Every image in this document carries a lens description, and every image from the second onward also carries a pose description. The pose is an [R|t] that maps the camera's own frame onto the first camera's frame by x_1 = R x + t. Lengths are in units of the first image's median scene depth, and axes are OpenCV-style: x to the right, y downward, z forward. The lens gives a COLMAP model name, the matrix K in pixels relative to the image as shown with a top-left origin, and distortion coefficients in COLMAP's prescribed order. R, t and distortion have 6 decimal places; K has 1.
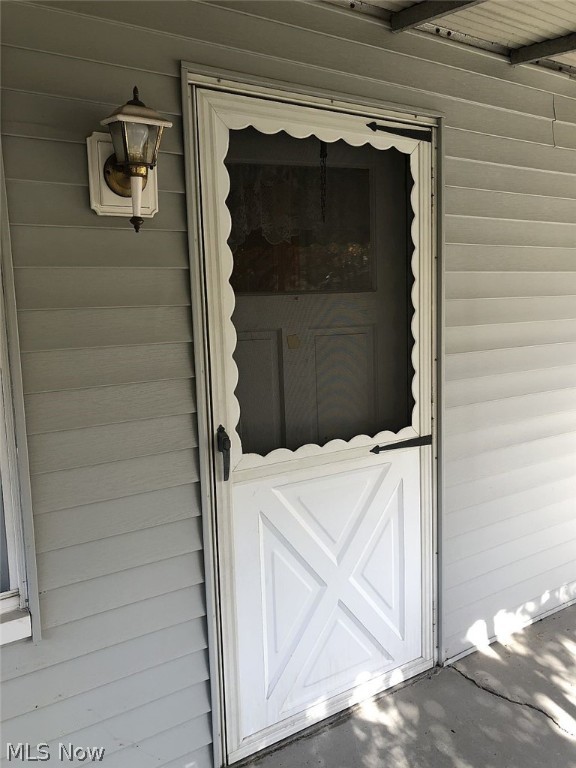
lens RADIAL K [[625.2, 0, 289.5], [0, 625.2, 379.1], [0, 0, 1]] dist [0.028014, -0.005459]
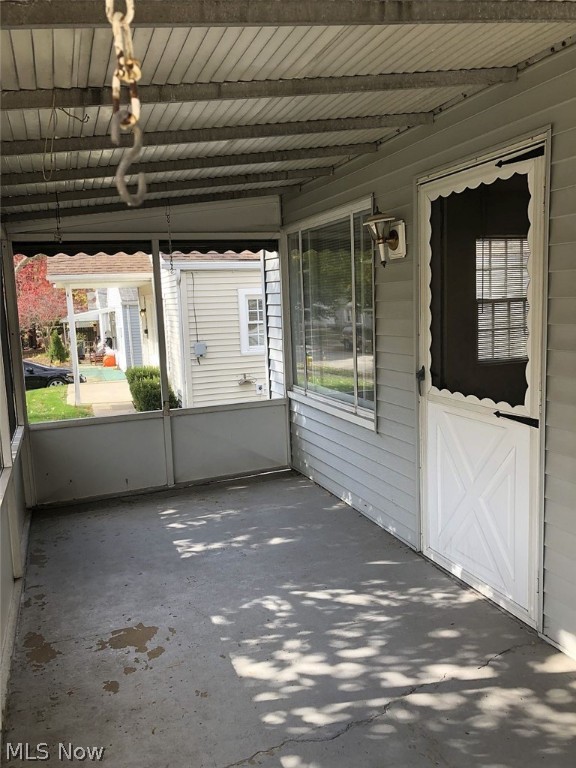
lens RADIAL K [[625.2, 0, 289.5], [0, 625.2, 379.1], [0, 0, 1]] dist [0.028014, -0.005459]
pose [[-0.223518, 0.159717, -0.961525, 1.515694], [-0.072341, 0.981044, 0.179776, -0.164002], [0.972011, 0.109741, -0.207727, 0.874231]]
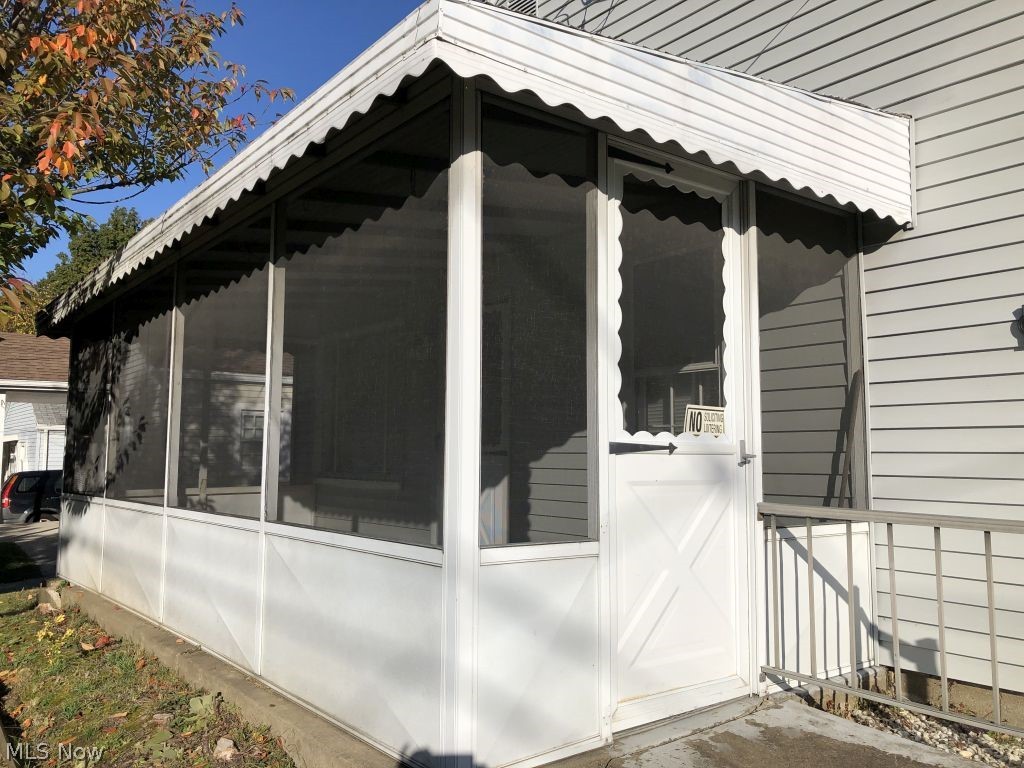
lens RADIAL K [[833.7, 0, 512.0], [0, 833.7, 384.0], [0, 0, 1]] dist [0.028014, -0.005459]
pose [[0.084995, -0.054311, -0.994900, 2.991030], [-0.123093, 0.990292, -0.064576, 0.055110], [0.988749, 0.127954, 0.077484, 0.873351]]
